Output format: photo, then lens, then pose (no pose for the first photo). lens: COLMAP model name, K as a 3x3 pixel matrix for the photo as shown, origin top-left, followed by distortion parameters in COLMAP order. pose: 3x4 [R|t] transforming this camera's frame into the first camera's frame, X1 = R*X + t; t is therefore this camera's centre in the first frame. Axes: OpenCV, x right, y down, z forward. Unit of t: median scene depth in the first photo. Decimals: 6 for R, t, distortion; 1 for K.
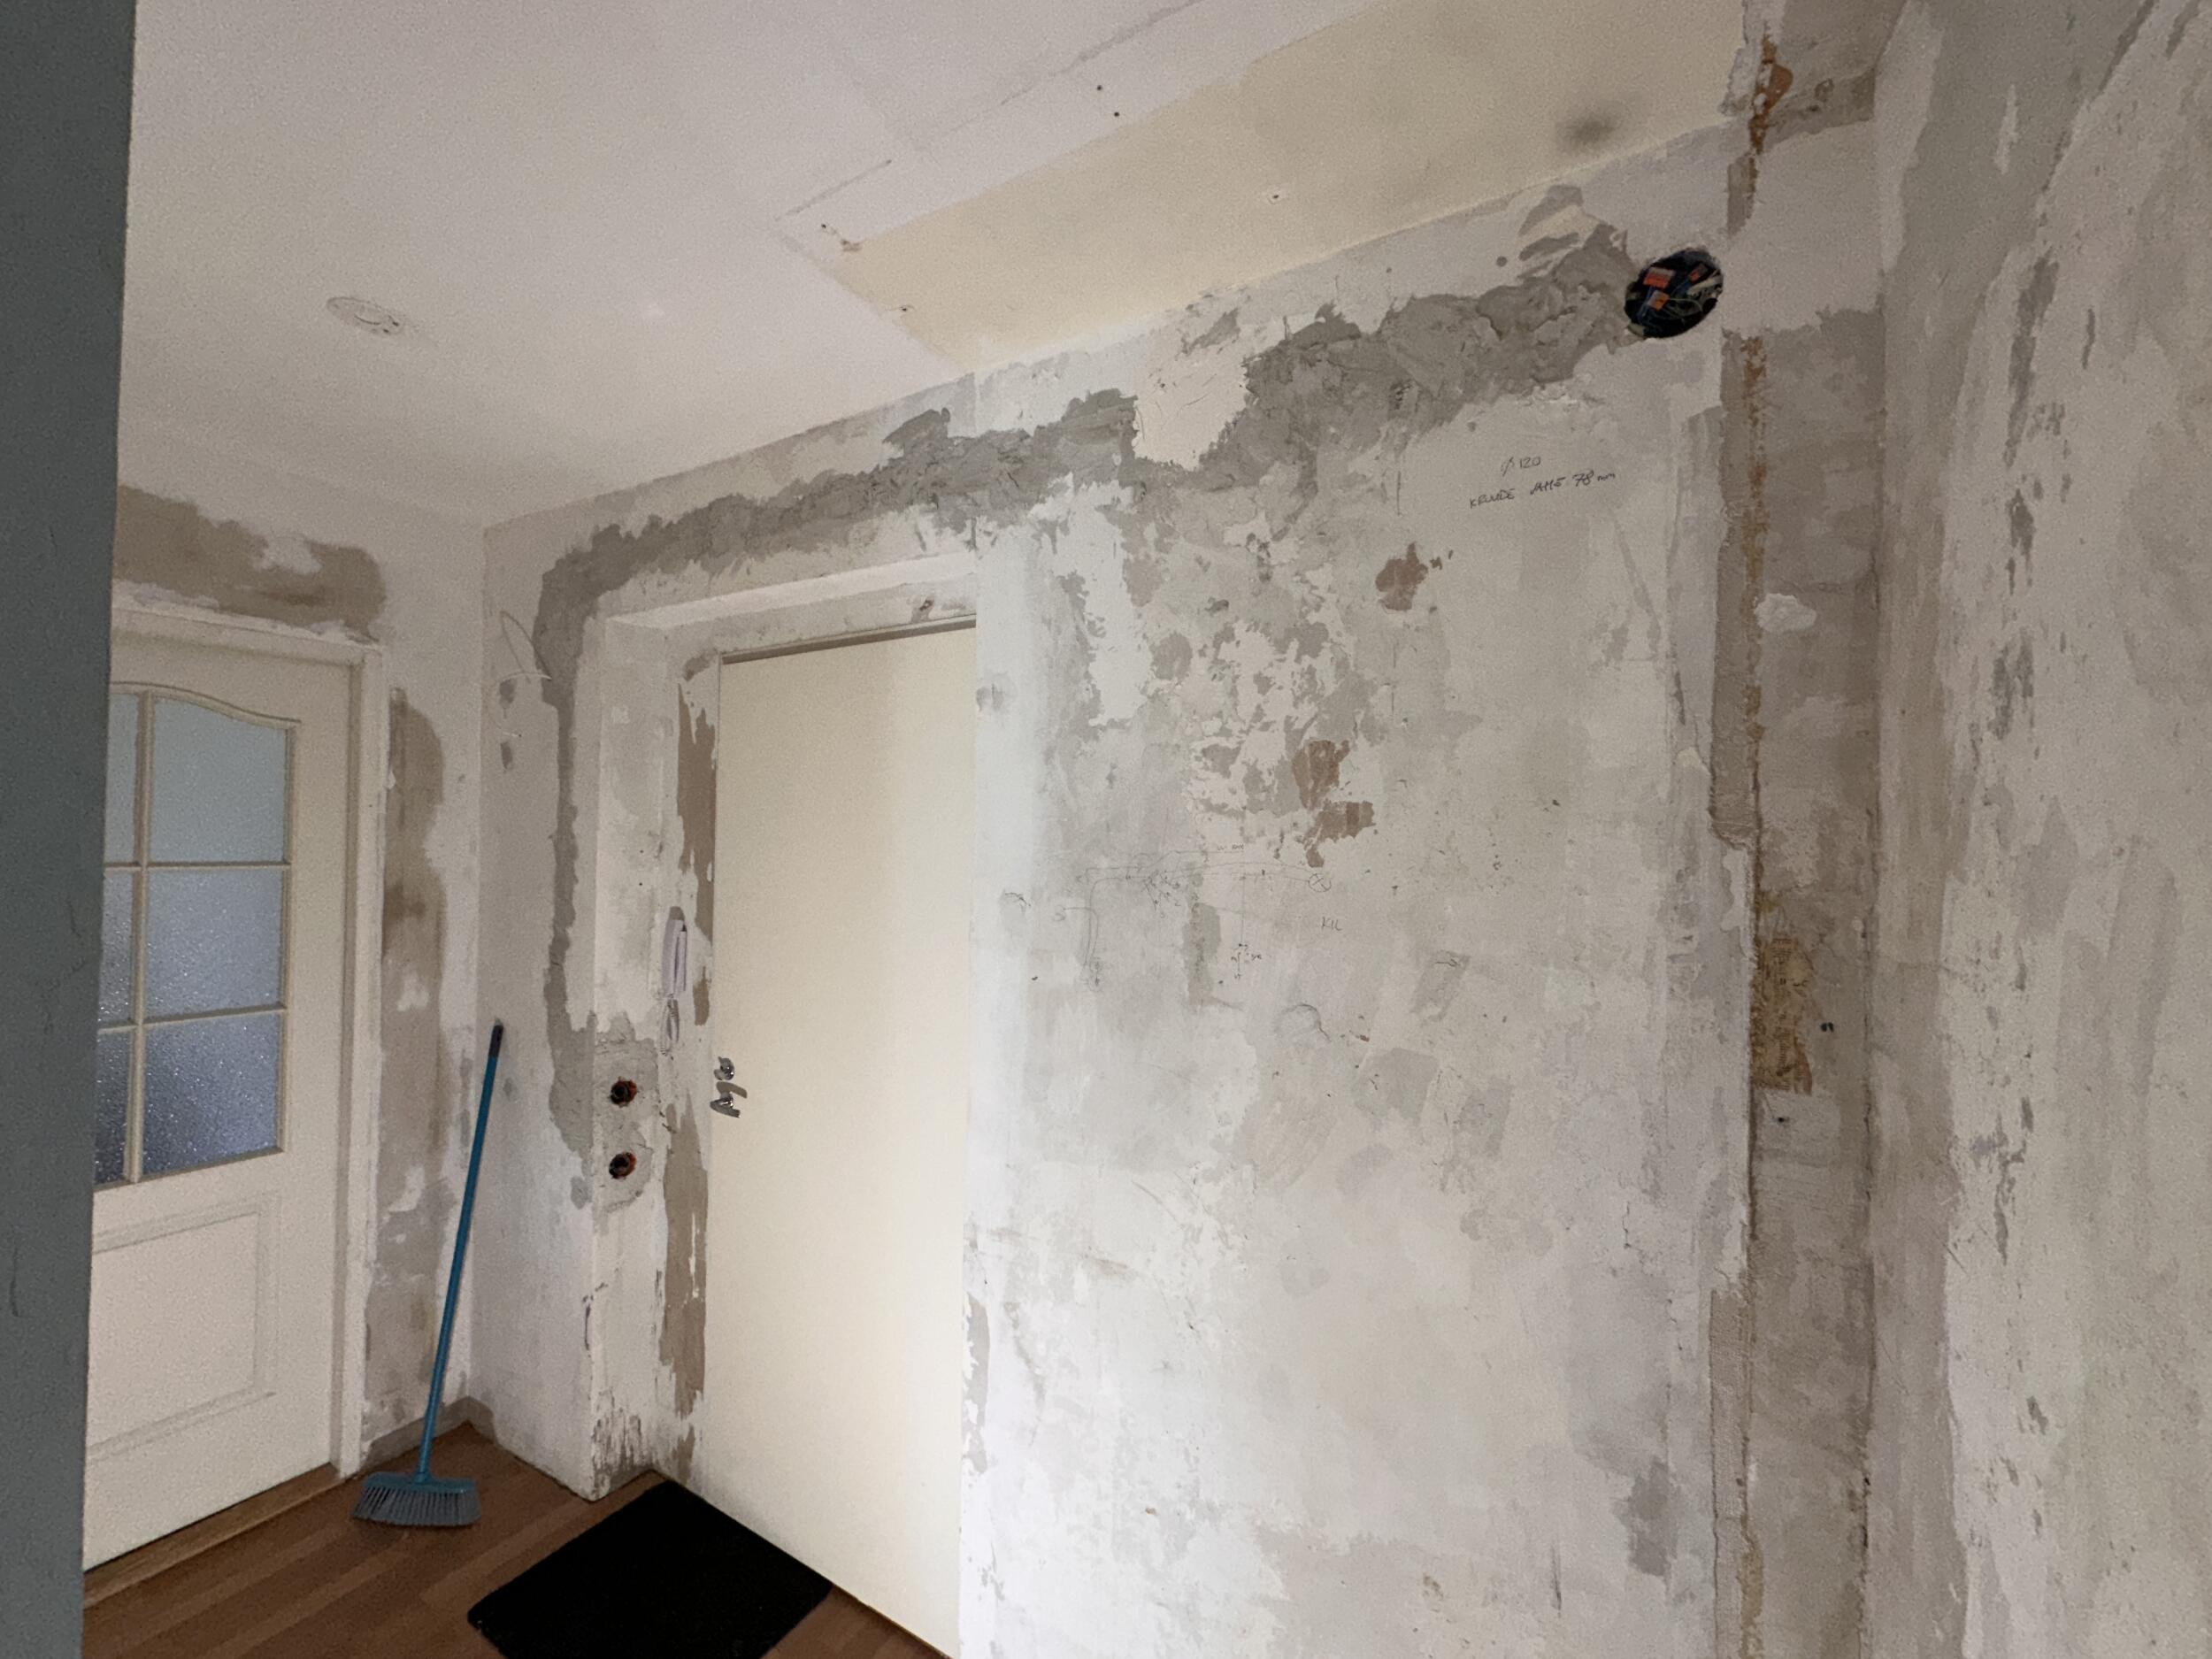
lens RADIAL K [[877.7, 0, 1103.9], [0, 877.7, 828.2], [0, 0, 1]] dist [-0.004460, 0.000558]
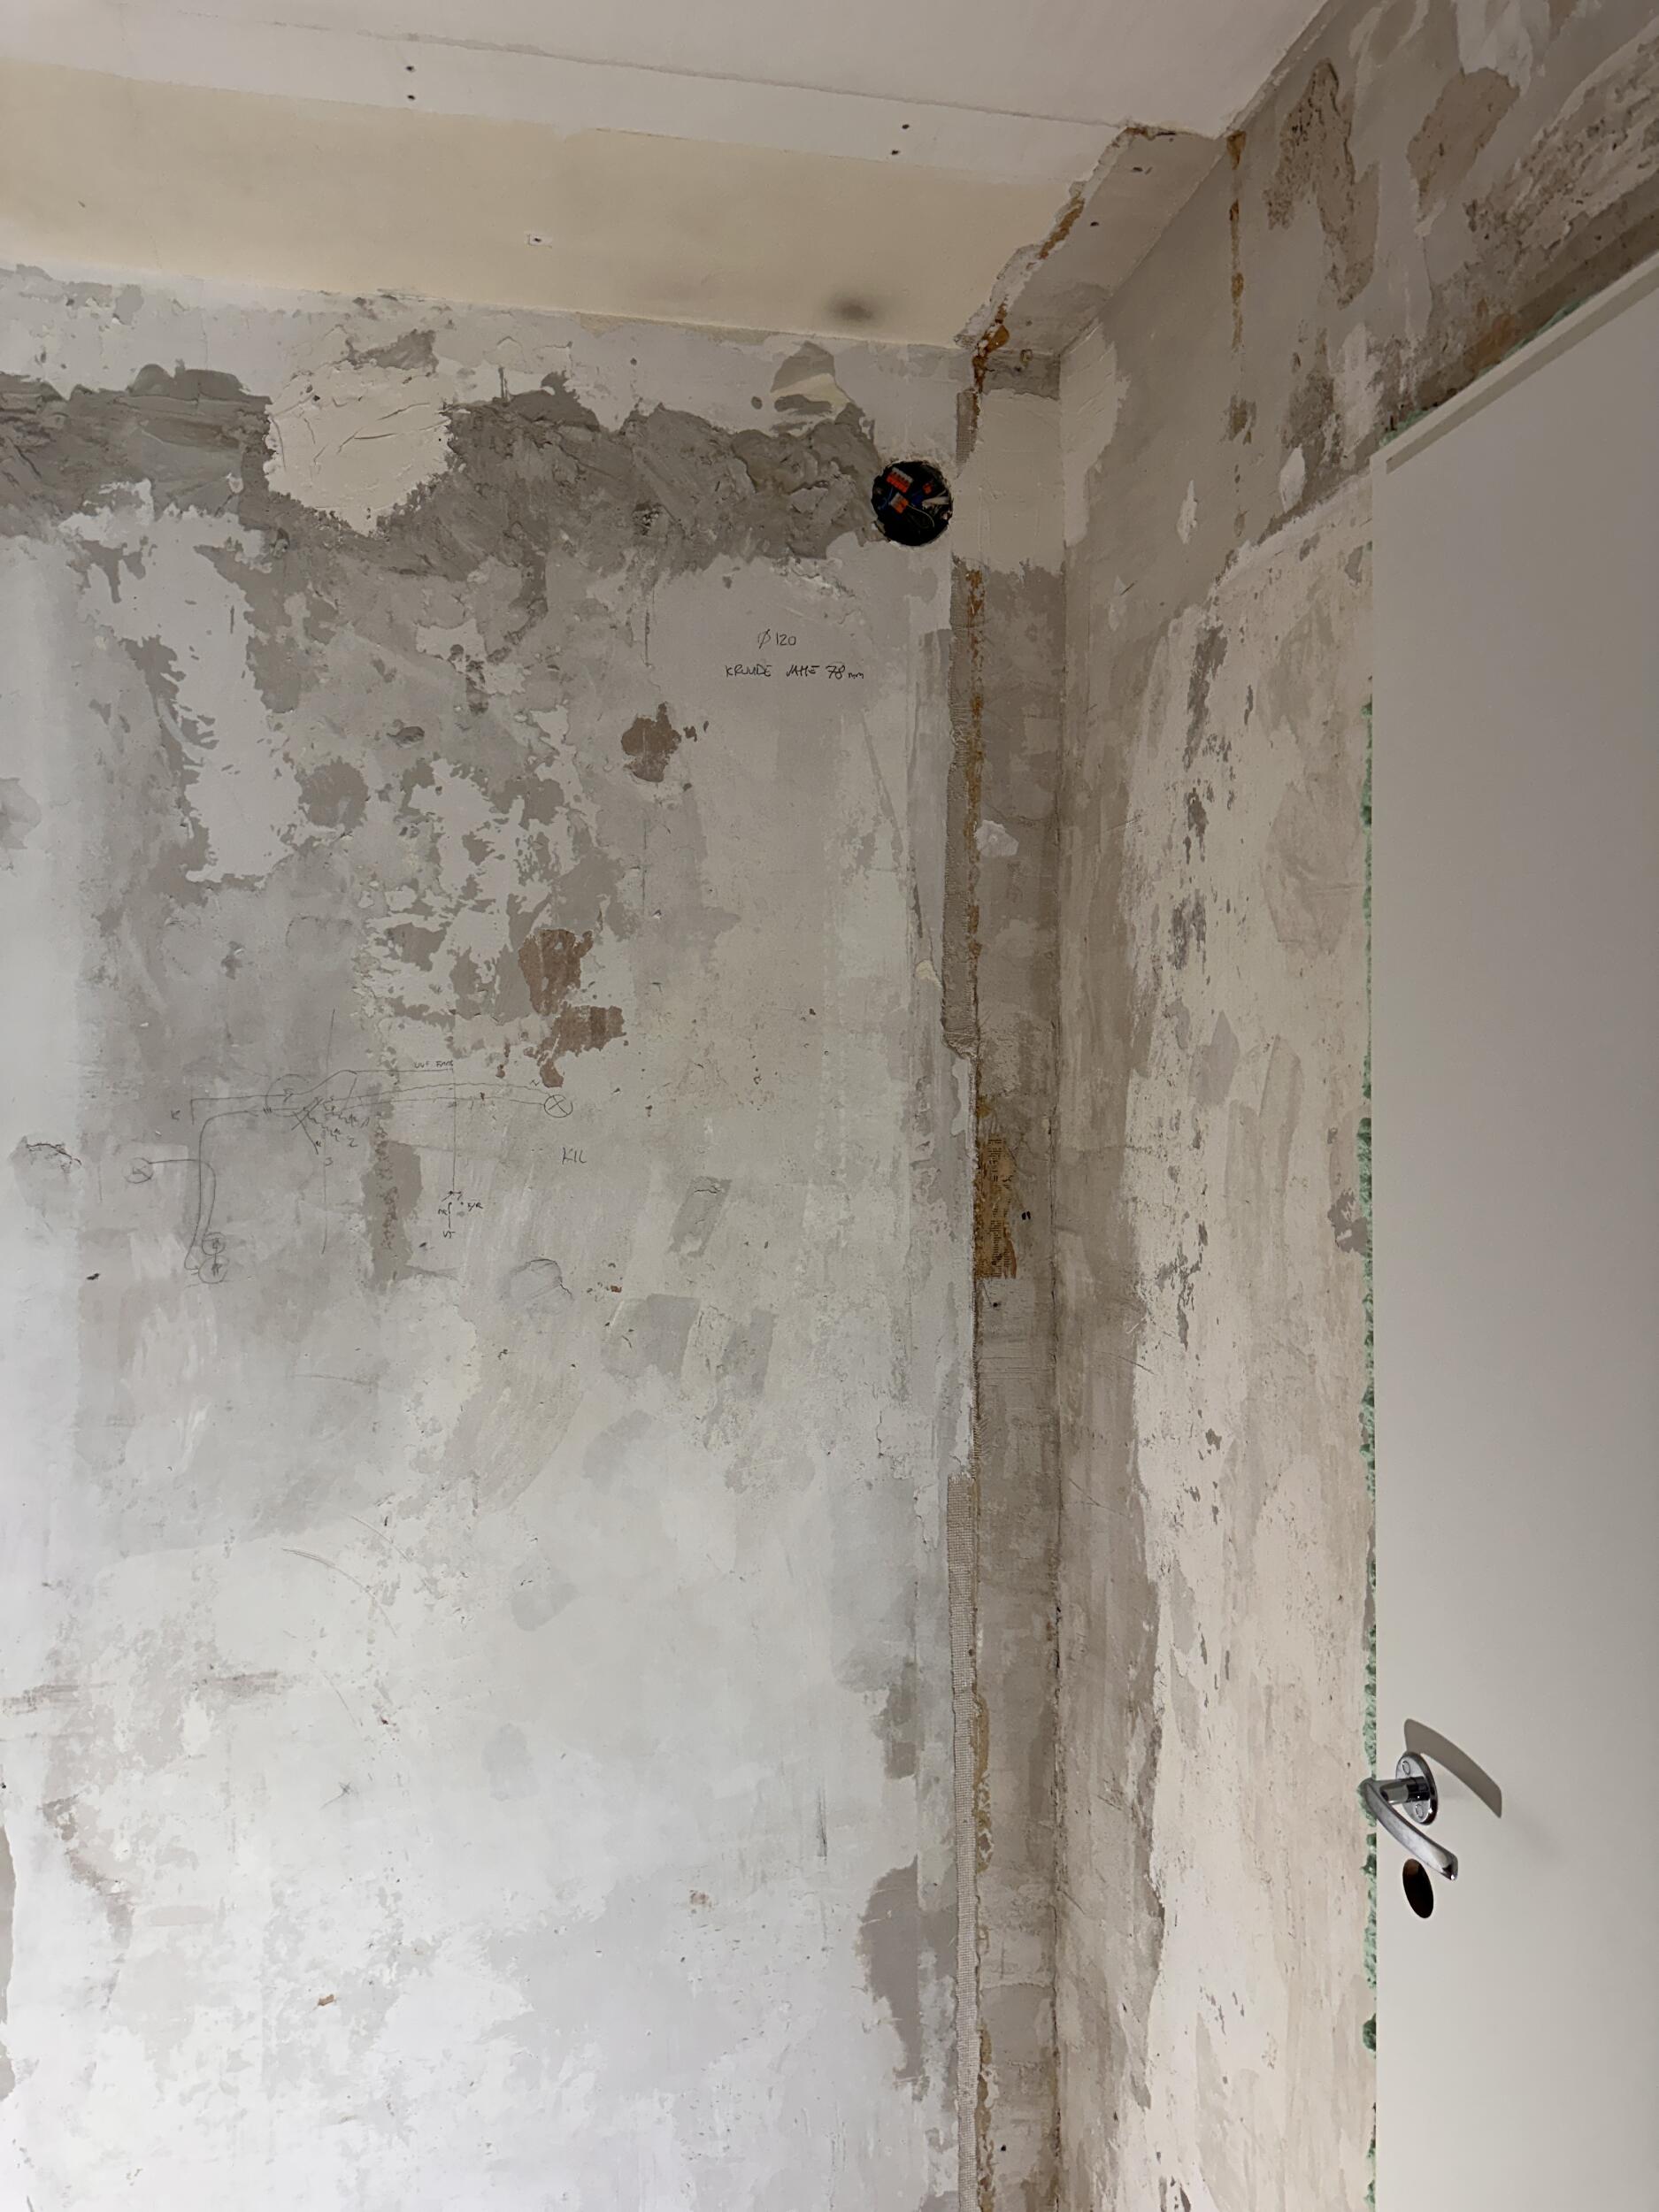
lens RADIAL K [[1550.1, 0, 838.0], [0, 1550.1, 1093.7], [0, 0, 1]] dist [0.088688, -0.129513]
pose [[0.732771, -0.018414, 0.680226, -0.484624], [0.002517, 0.999700, 0.024351, 0.015049], [-0.680470, -0.016132, 0.732598, -0.198704]]
